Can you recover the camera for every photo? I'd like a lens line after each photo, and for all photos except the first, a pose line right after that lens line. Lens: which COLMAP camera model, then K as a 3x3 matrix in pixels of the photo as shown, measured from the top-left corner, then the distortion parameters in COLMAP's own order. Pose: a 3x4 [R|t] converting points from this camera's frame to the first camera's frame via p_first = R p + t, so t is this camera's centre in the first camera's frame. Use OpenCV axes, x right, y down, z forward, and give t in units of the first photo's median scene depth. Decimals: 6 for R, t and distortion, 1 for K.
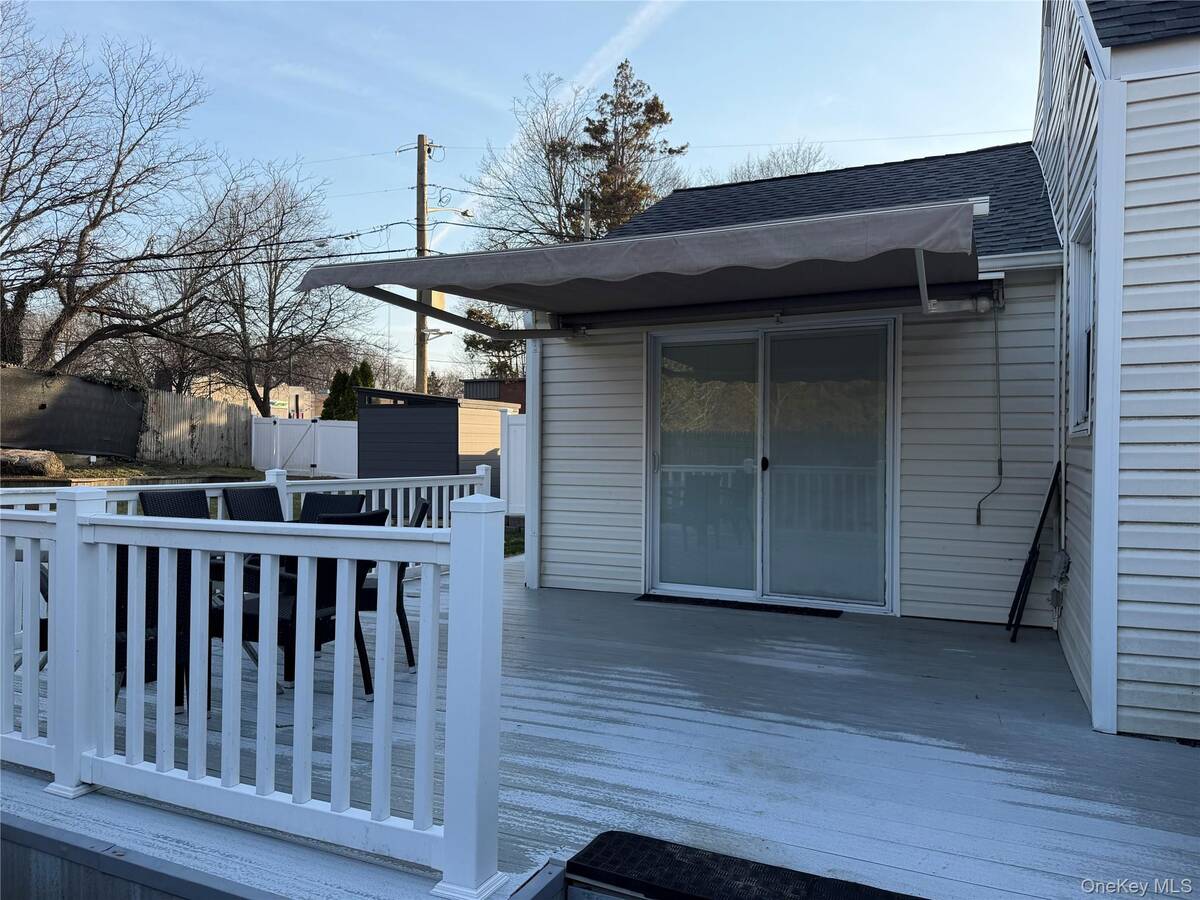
lens RADIAL K [[846.2, 0, 600.0], [0, 846.2, 450.0], [0, 0, 1]] dist [0.078631, -0.087902]
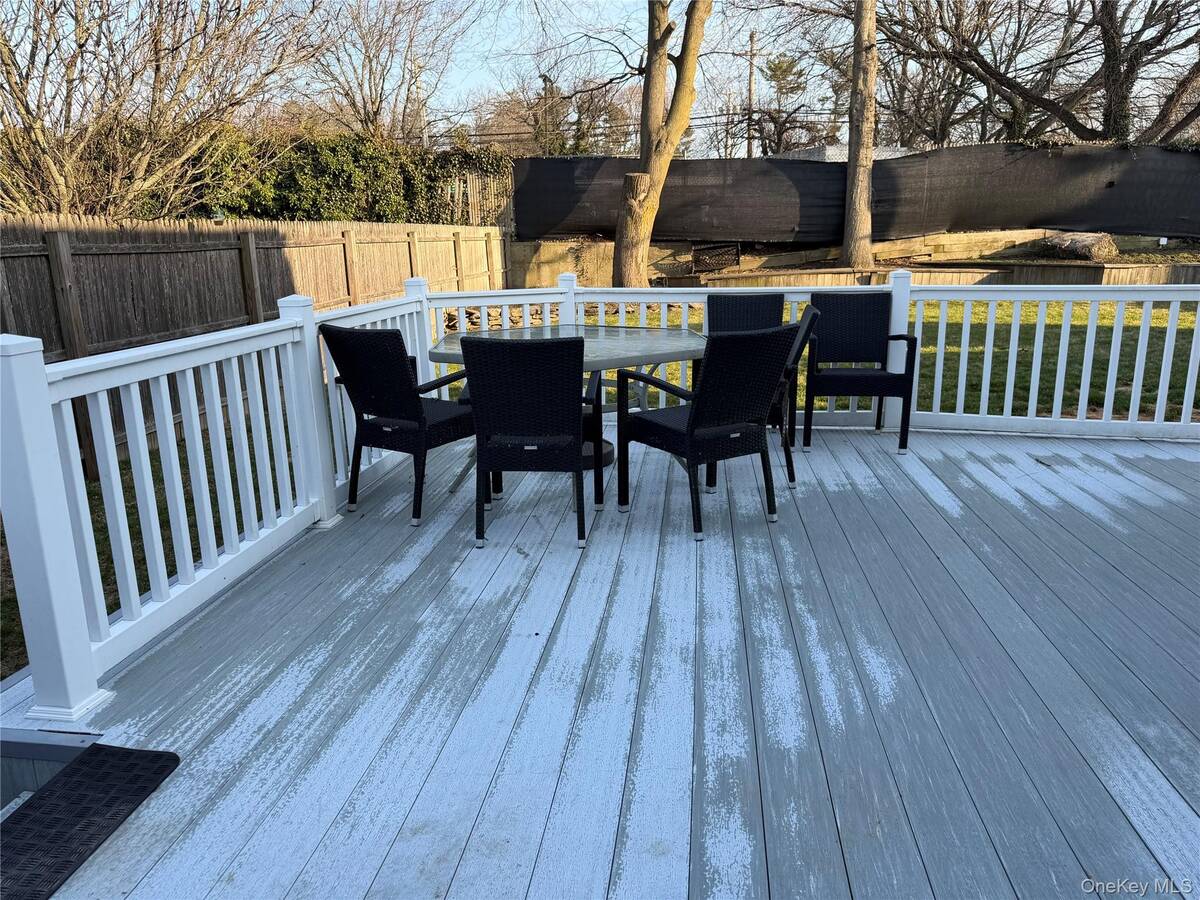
lens RADIAL K [[846.2, 0, 600.0], [0, 846.2, 450.0], [0, 0, 1]] dist [0.078631, -0.087902]
pose [[0.293830, 0.221463, -0.929848, 0.569589], [0.021783, 0.970985, 0.238144, -0.022698], [0.955609, -0.090229, 0.280481, 0.802153]]
